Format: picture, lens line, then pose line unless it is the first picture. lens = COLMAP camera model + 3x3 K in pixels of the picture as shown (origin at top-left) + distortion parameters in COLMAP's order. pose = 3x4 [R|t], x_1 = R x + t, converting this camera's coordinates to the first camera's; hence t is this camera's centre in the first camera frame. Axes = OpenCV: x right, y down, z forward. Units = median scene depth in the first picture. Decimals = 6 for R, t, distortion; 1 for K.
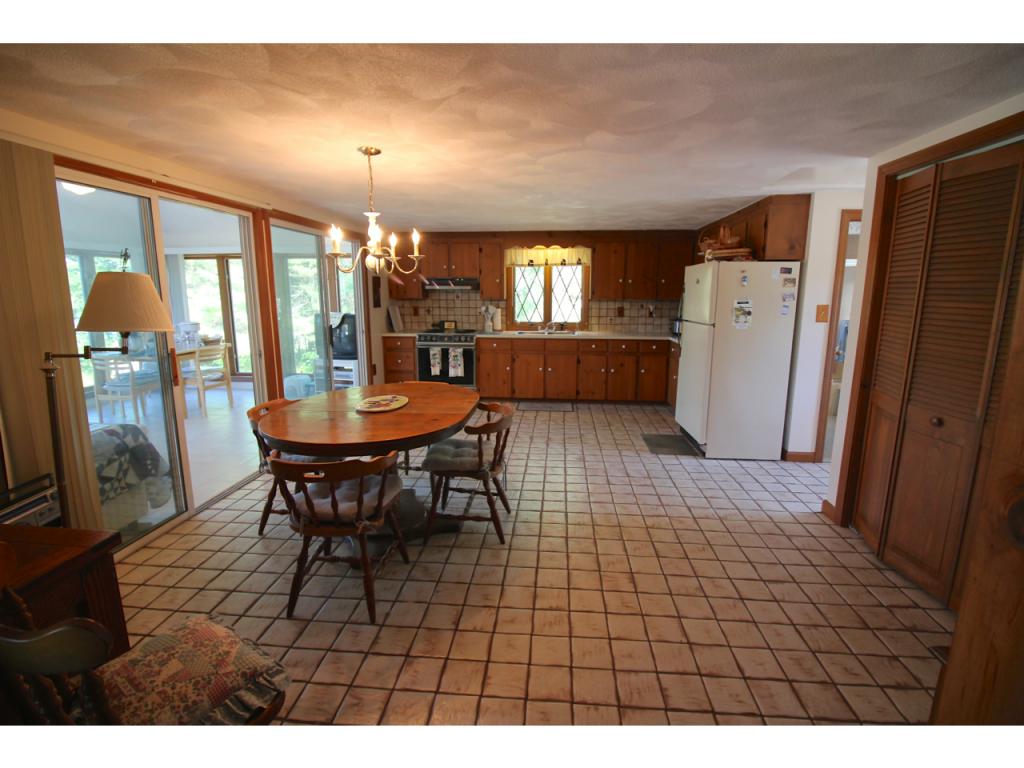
lens RADIAL K [[470.6, 0, 513.5], [0, 470.6, 375.9], [0, 0, 1]] dist [-0.011843, -0.006726]
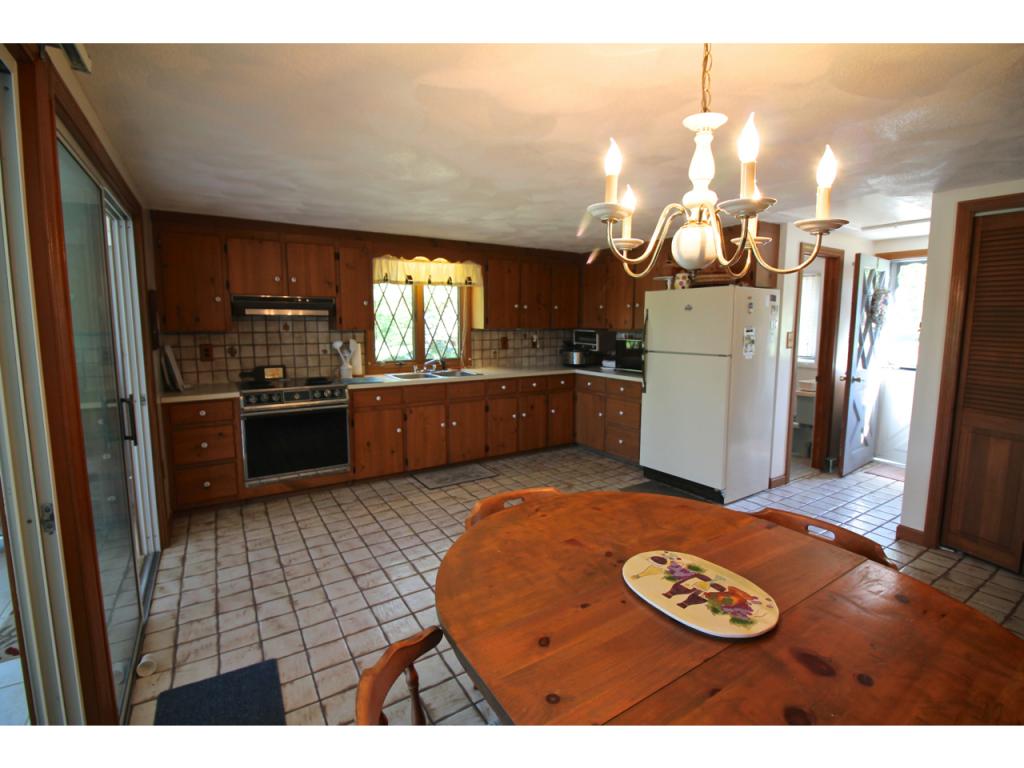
lens RADIAL K [[470.6, 0, 516.3], [0, 470.6, 374.9], [0, 0, 1]] dist [-0.011843, -0.006726]
pose [[0.786618, -0.071562, 0.613279, -0.287914], [0.108182, 0.993870, -0.022786, -0.061367], [-0.607889, 0.084270, 0.789538, 0.347191]]
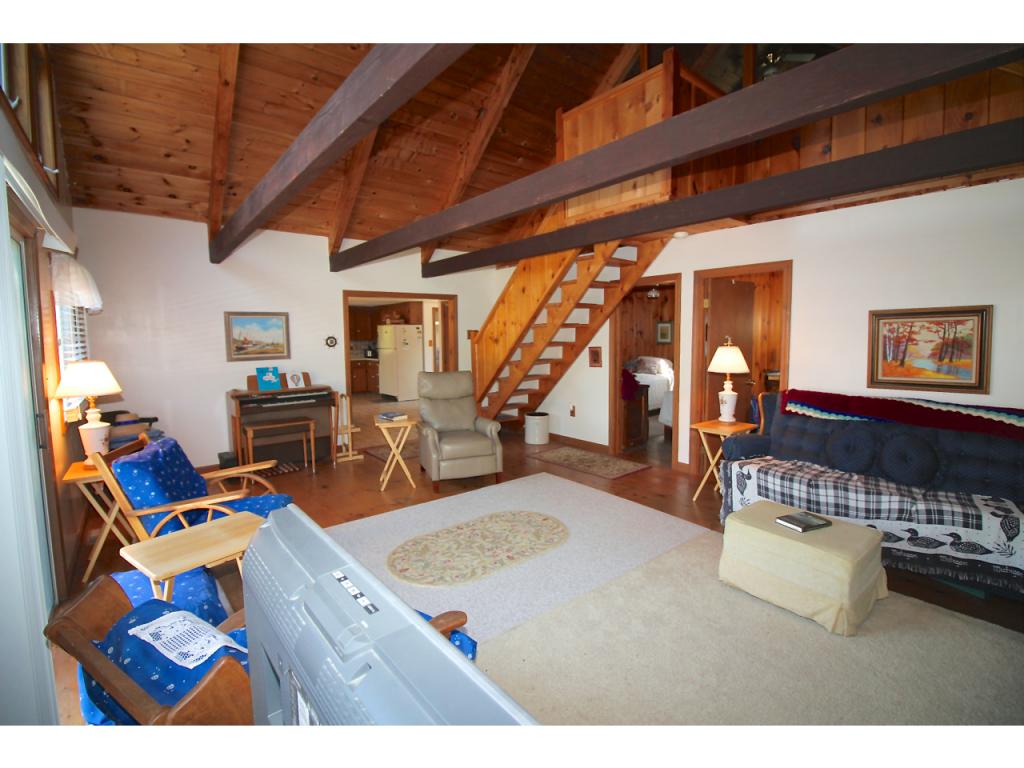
lens RADIAL K [[470.6, 0, 514.0], [0, 470.6, 376.3], [0, 0, 1]] dist [-0.011843, -0.006726]
pose [[0.711884, -0.073749, 0.698414, -0.561562], [0.139123, 0.989572, -0.037312, 0.137834], [-0.688379, 0.123728, 0.714721, -0.773240]]
